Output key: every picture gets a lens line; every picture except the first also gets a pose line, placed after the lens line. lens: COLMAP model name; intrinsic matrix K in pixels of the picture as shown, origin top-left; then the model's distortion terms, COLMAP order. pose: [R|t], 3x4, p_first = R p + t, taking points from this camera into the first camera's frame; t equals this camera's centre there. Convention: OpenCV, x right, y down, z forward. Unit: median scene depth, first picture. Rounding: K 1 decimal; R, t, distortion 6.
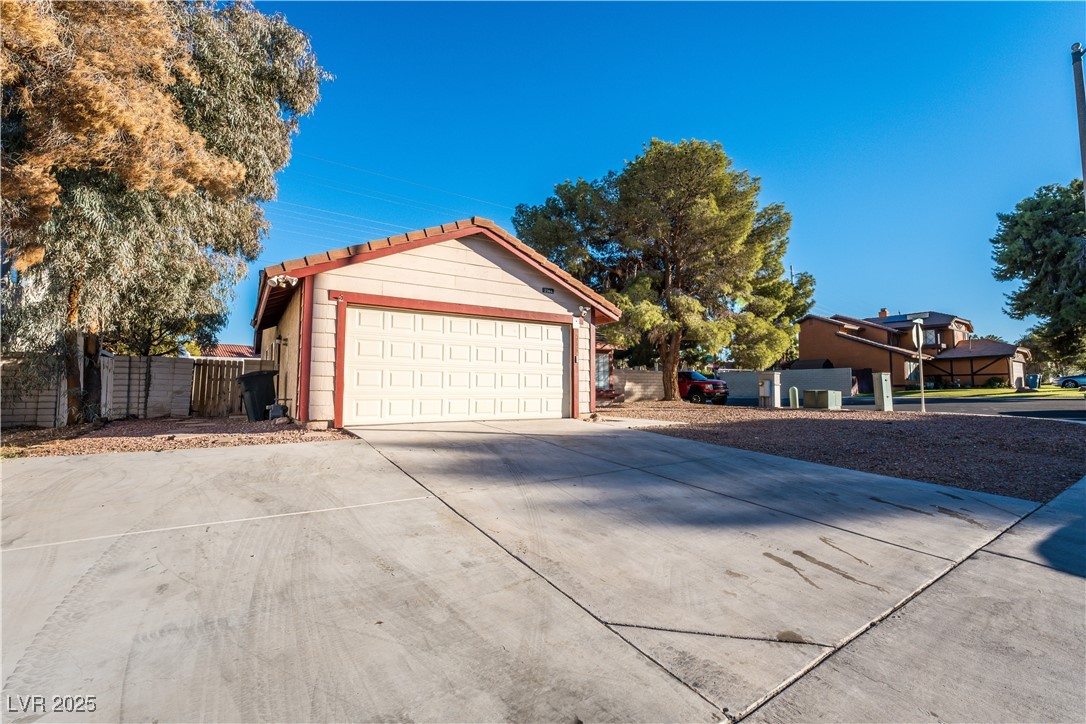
lens RADIAL K [[465.8, 0, 543.8], [0, 465.8, 359.7], [0, 0, 1]] dist [-0.003555, -0.000036]
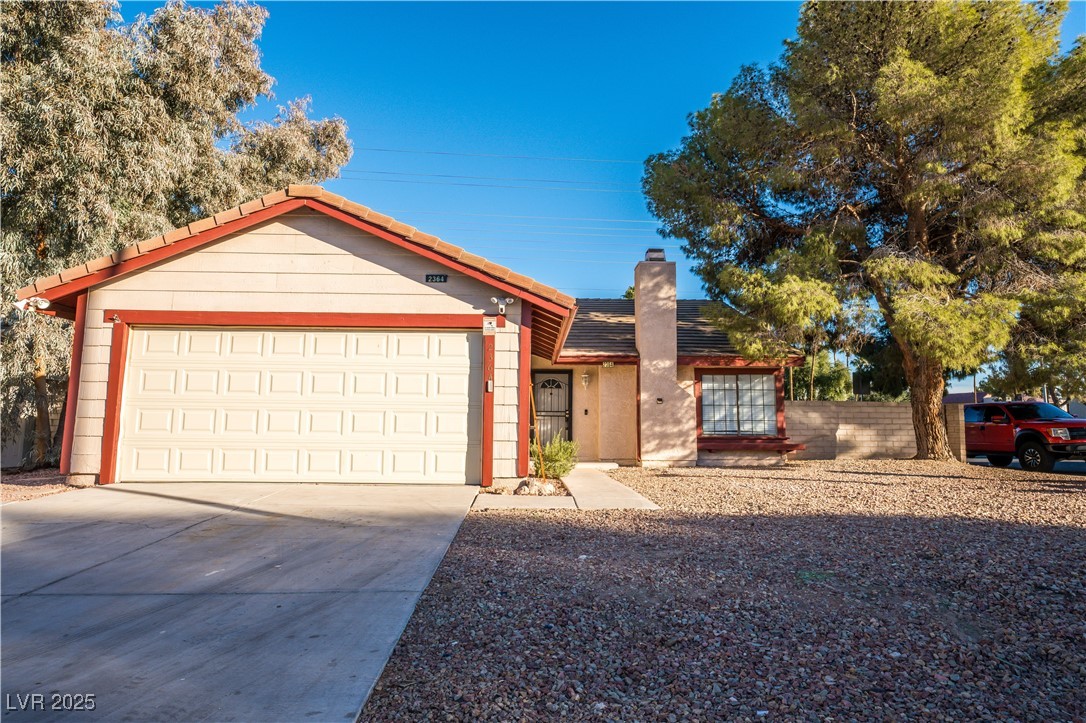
lens RADIAL K [[622.5, 0, 546.2], [0, 622.5, 367.2], [0, 0, 1]] dist [0.008151, -0.001843]
pose [[0.855484, -0.051076, -0.515304, 0.548297], [0.027684, 0.998212, -0.052980, 0.019114], [0.517088, 0.031058, 0.855368, 0.355239]]
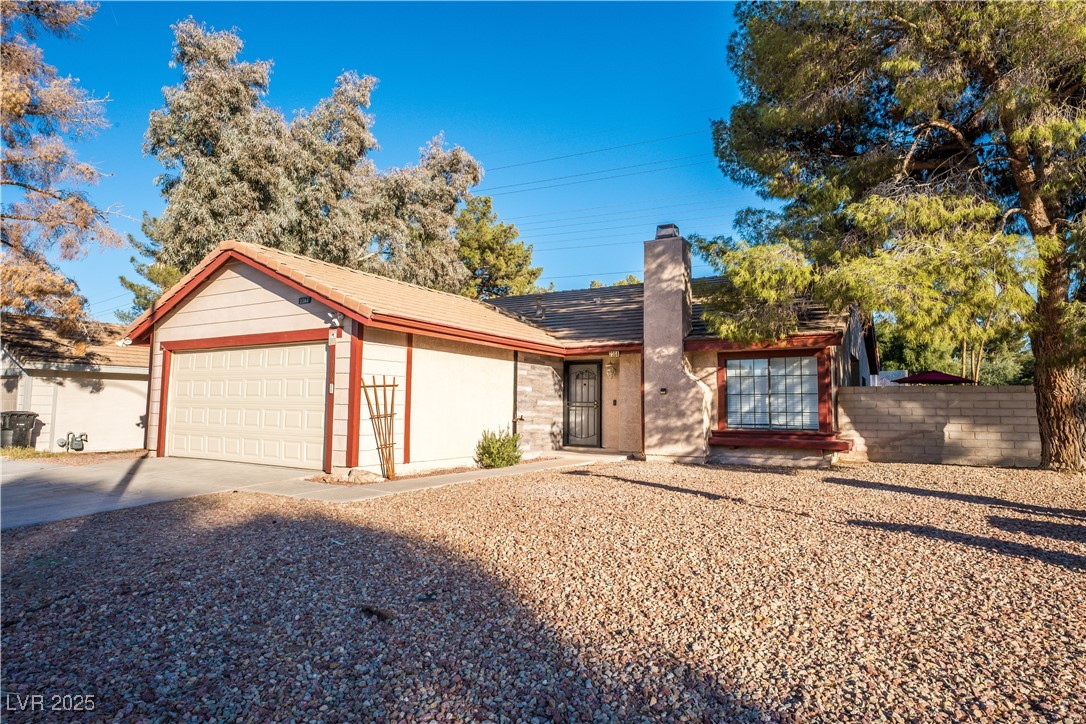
lens RADIAL K [[622.5, 0, 540.4], [0, 622.5, 361.5], [0, 0, 1]] dist [0.008151, -0.001843]
pose [[0.449331, -0.068513, -0.890734, 1.065375], [0.045162, 0.997522, -0.053945, 0.024156], [0.892223, -0.015989, 0.451312, 0.861667]]
